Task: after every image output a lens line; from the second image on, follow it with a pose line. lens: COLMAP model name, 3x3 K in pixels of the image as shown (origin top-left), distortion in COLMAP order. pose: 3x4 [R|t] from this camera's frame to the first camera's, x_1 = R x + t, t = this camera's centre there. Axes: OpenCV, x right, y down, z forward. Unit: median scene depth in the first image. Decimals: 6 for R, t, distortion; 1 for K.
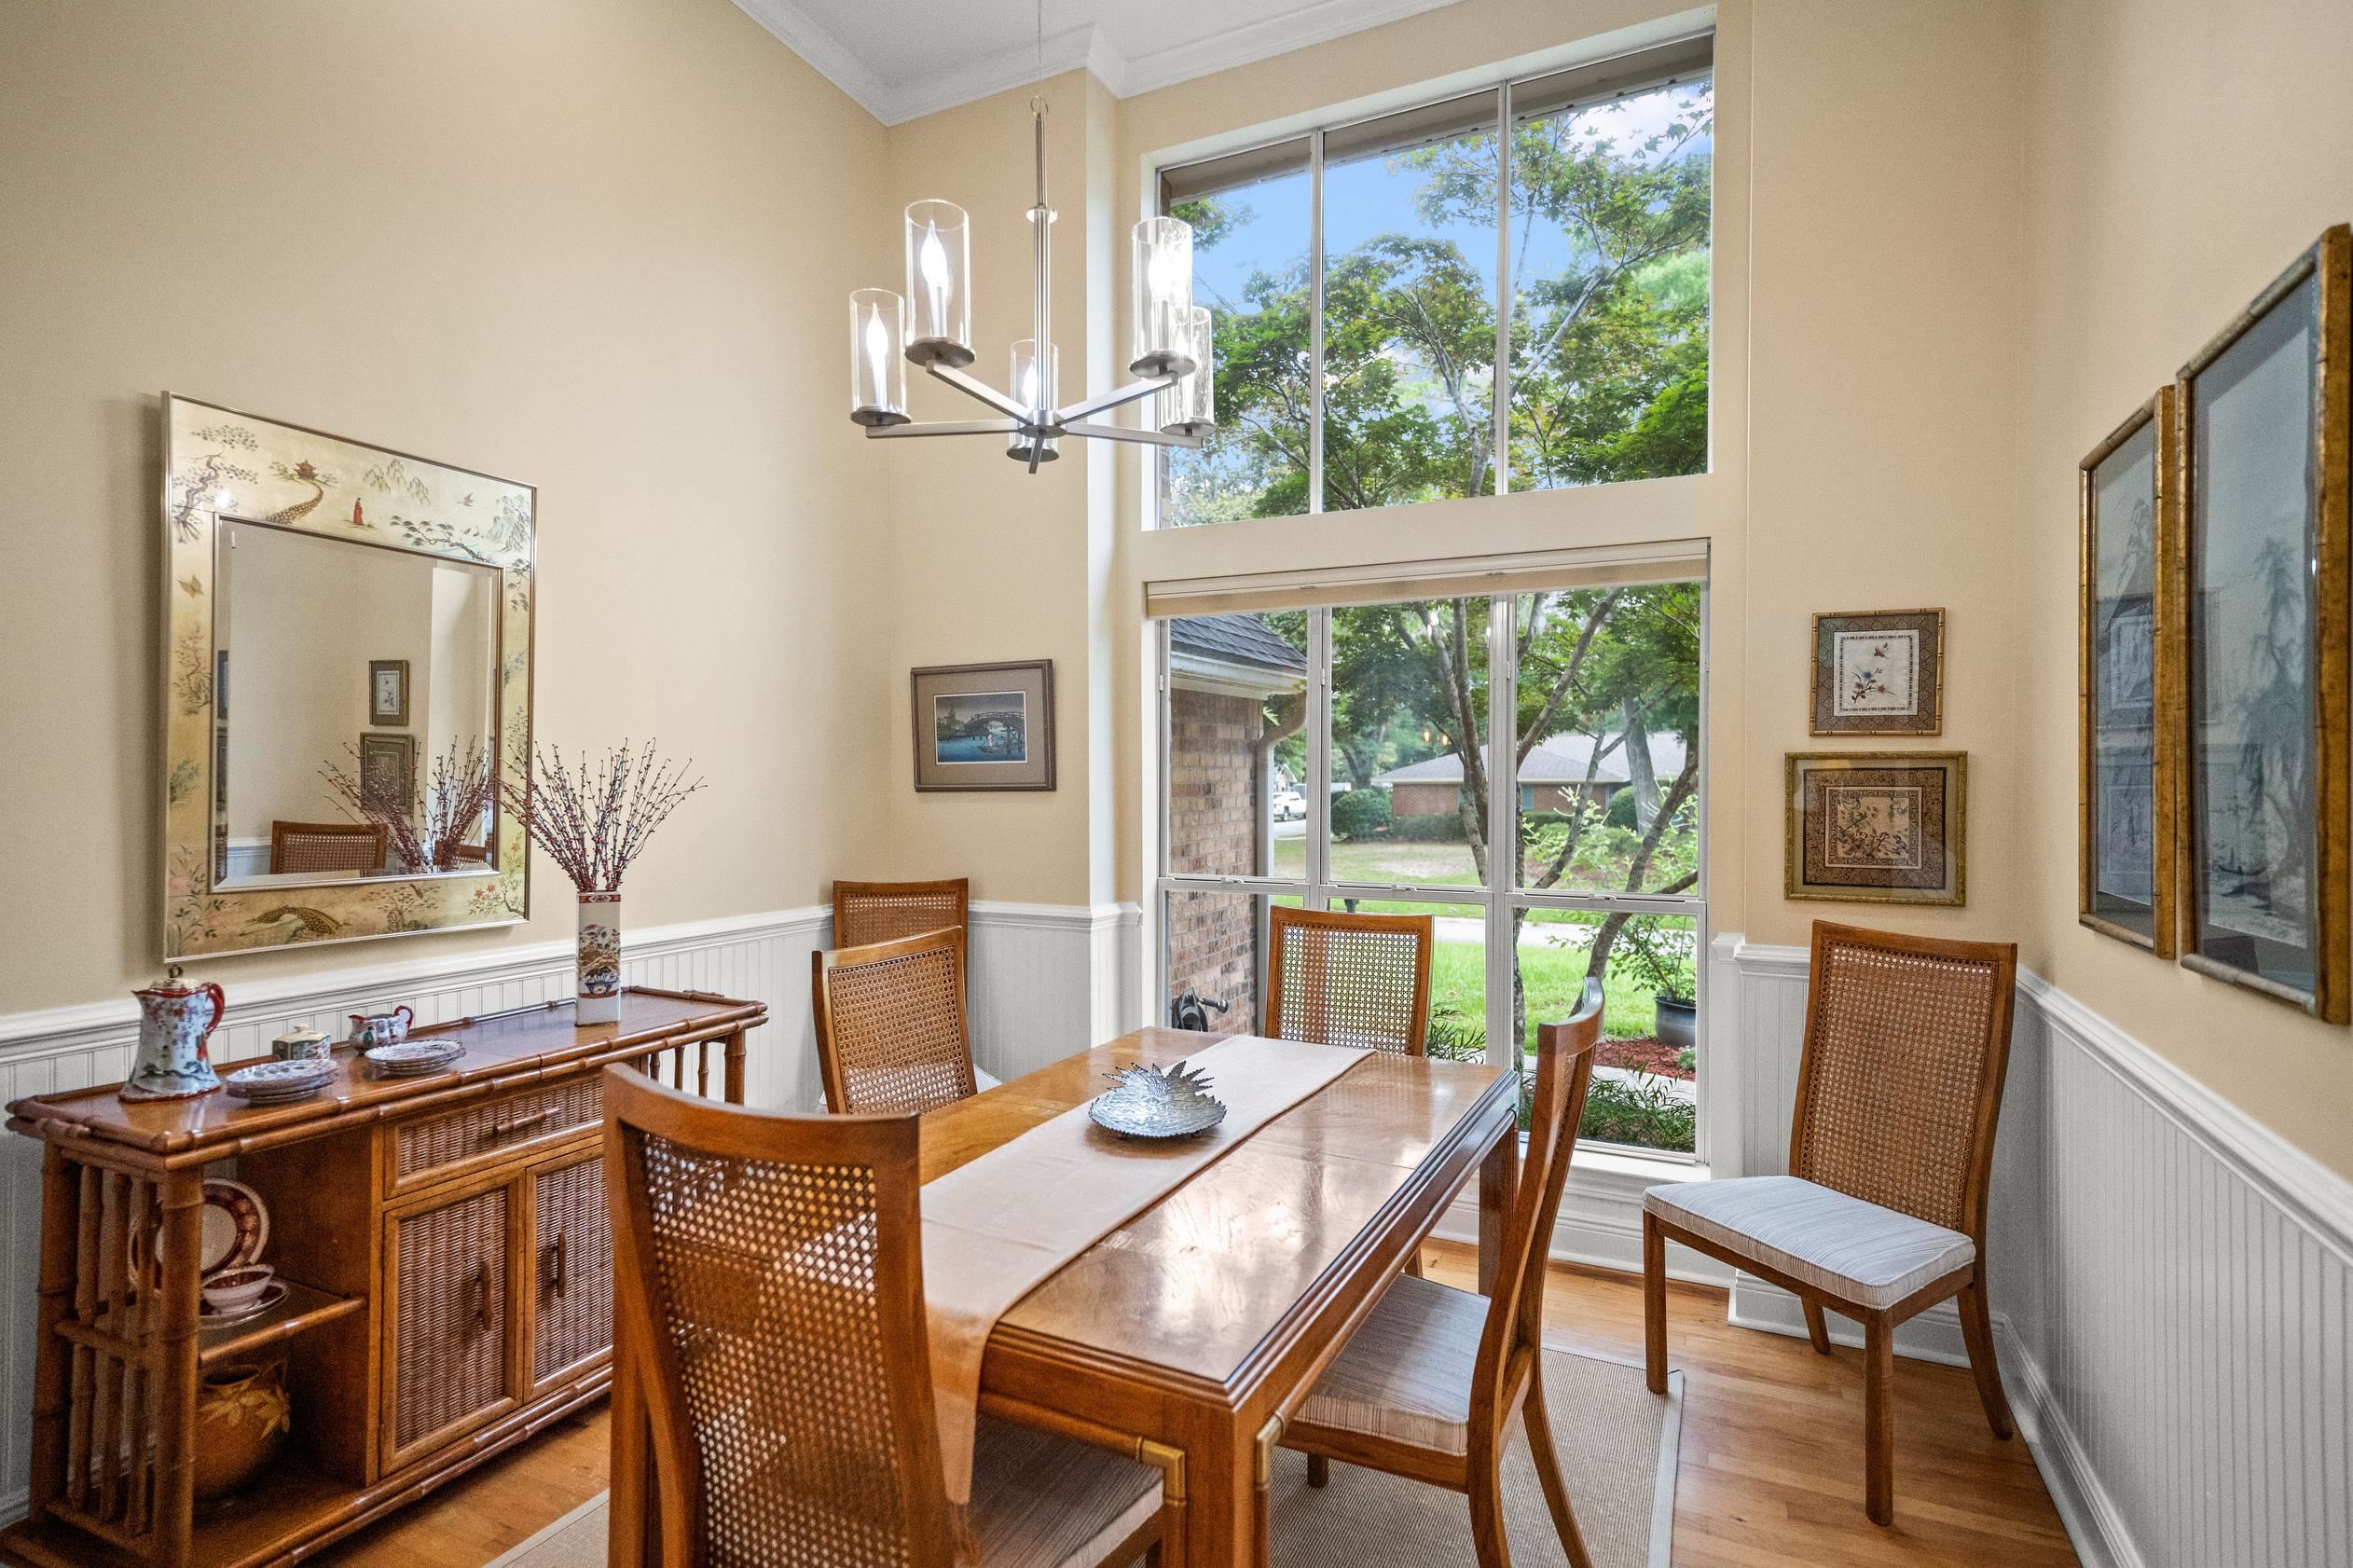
lens RADIAL K [[1173.9, 0, 1215.5], [0, 1173.9, 789.2], [0, 0, 1]] dist [0.026549, -0.000911]
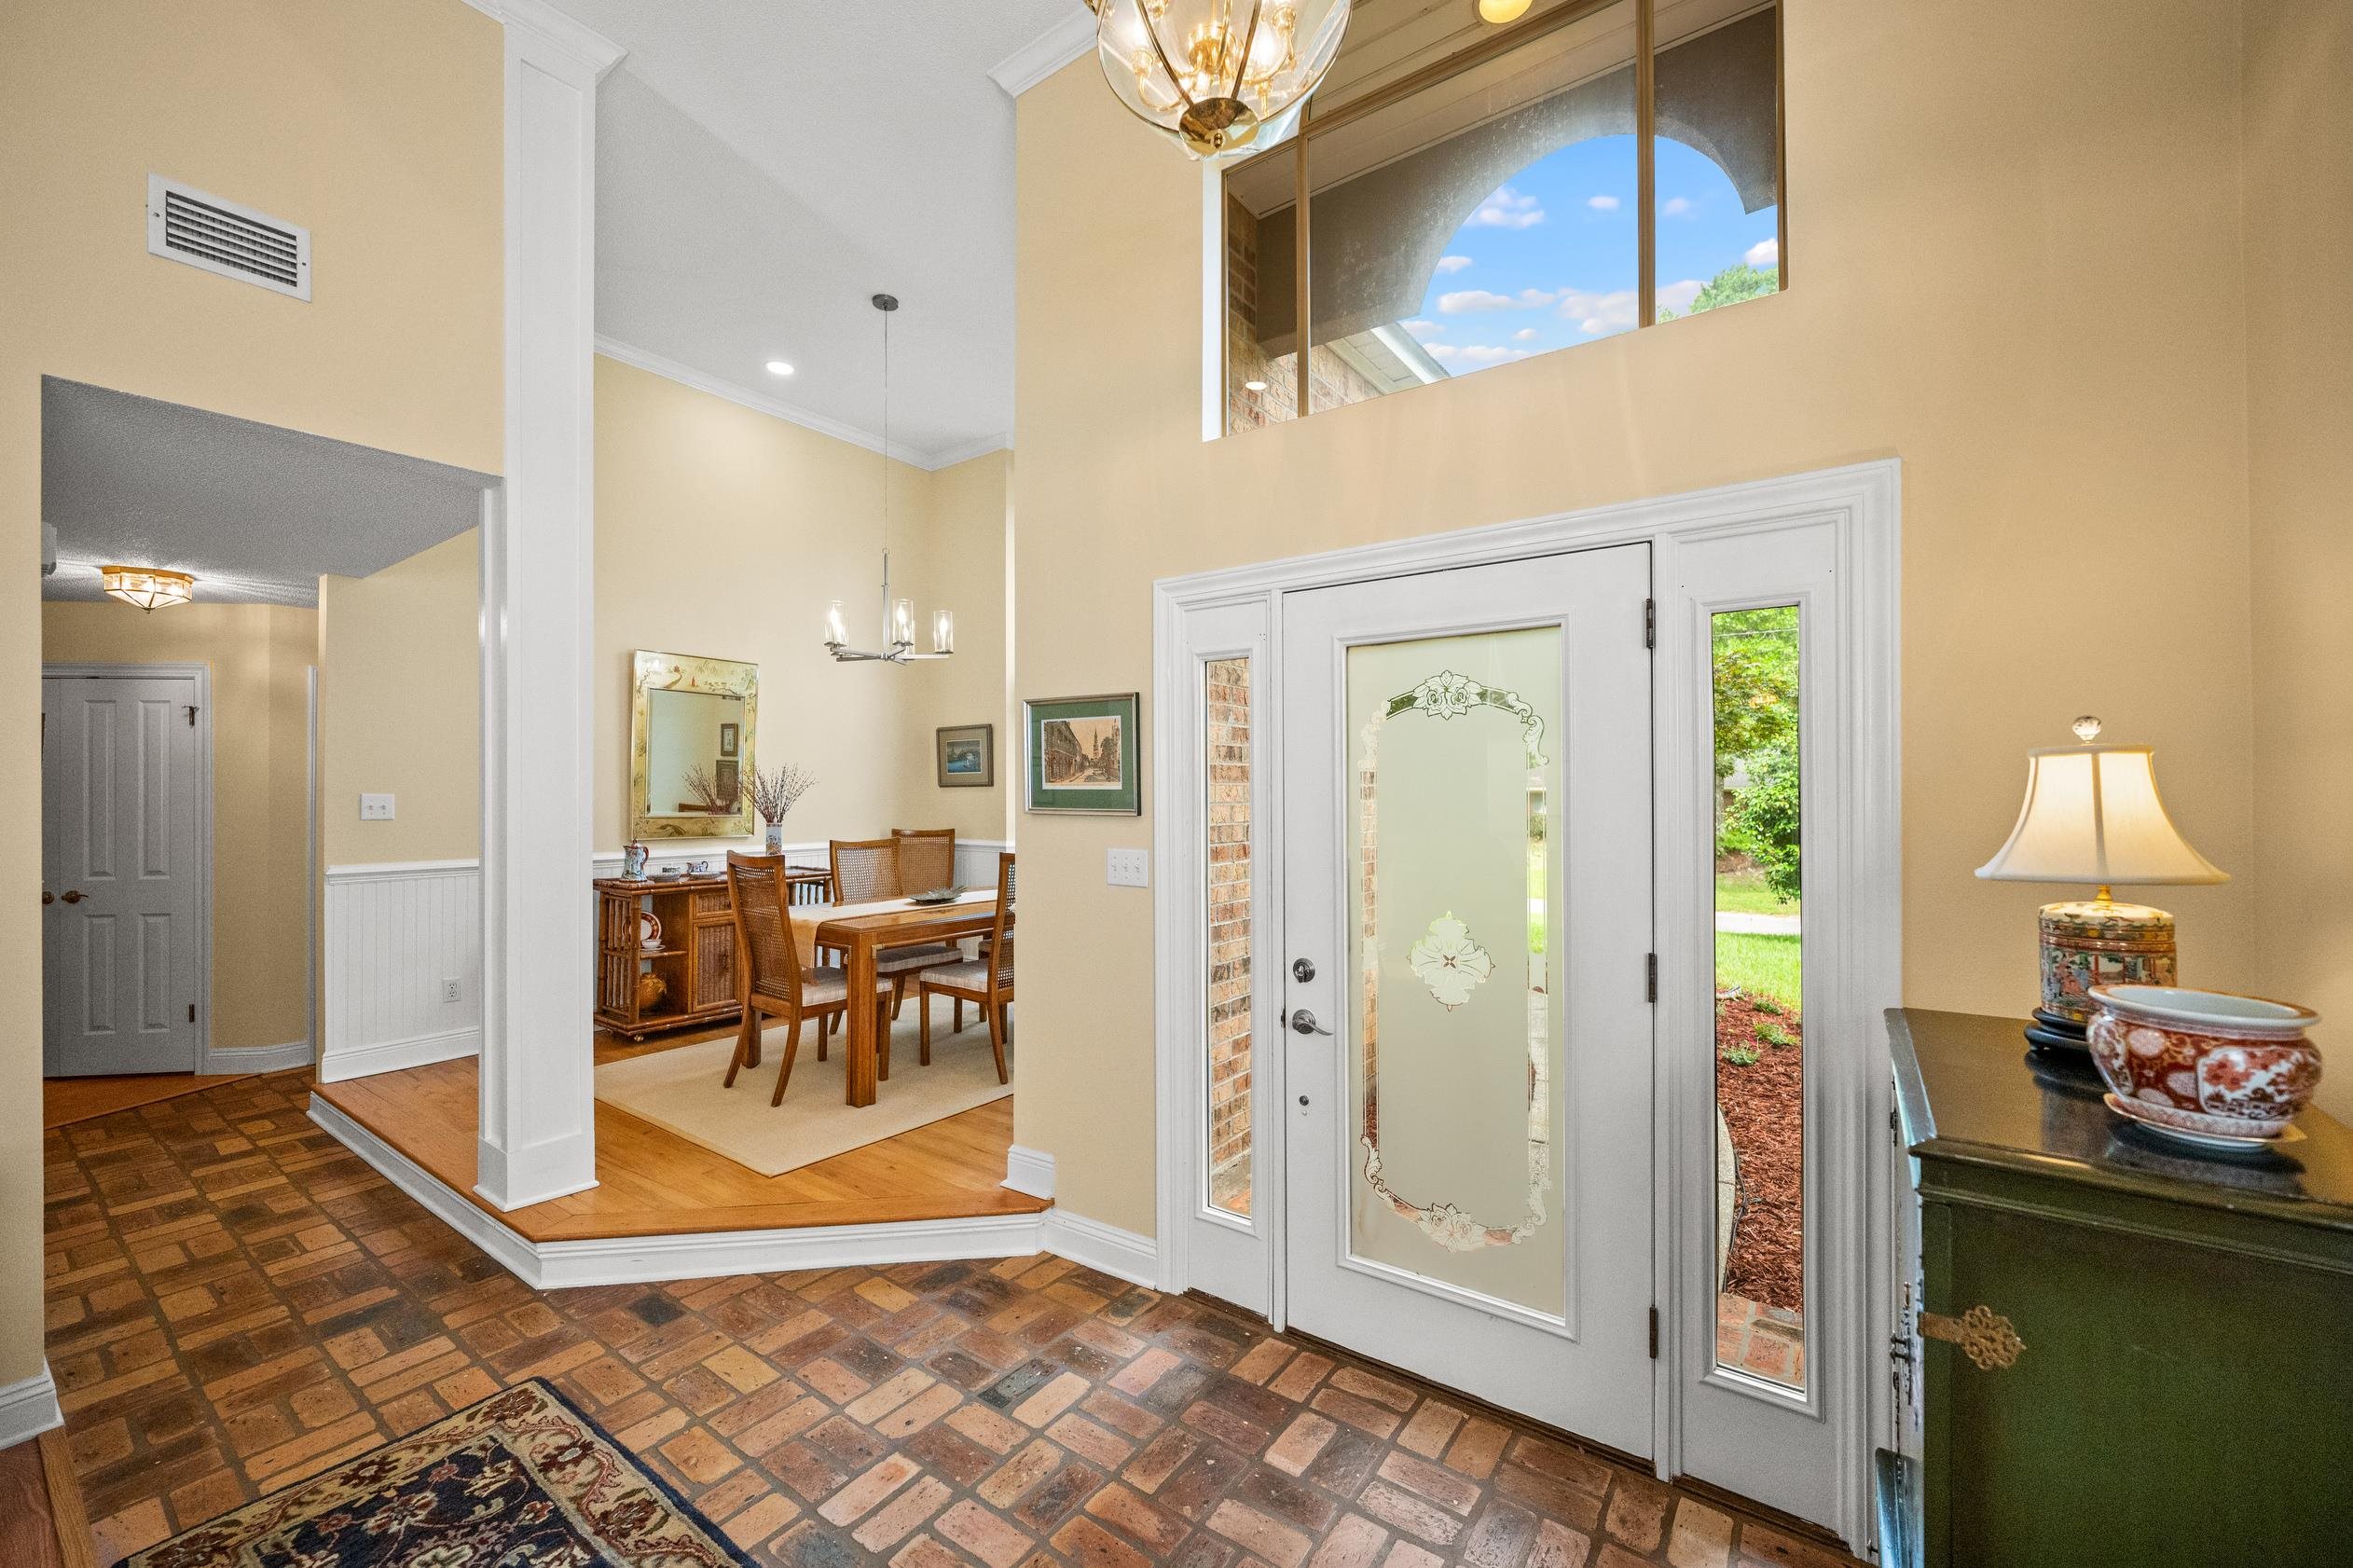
lens RADIAL K [[952.3, 0, 1177.9], [0, 952.3, 780.6], [0, 0, 1]] dist [0.000508, 0.000626]
pose [[0.979565, -0.001793, -0.201122, 0.716937], [-0.002002, 0.999824, -0.018665, 0.029744], [0.201120, 0.018686, 0.979388, -0.809946]]
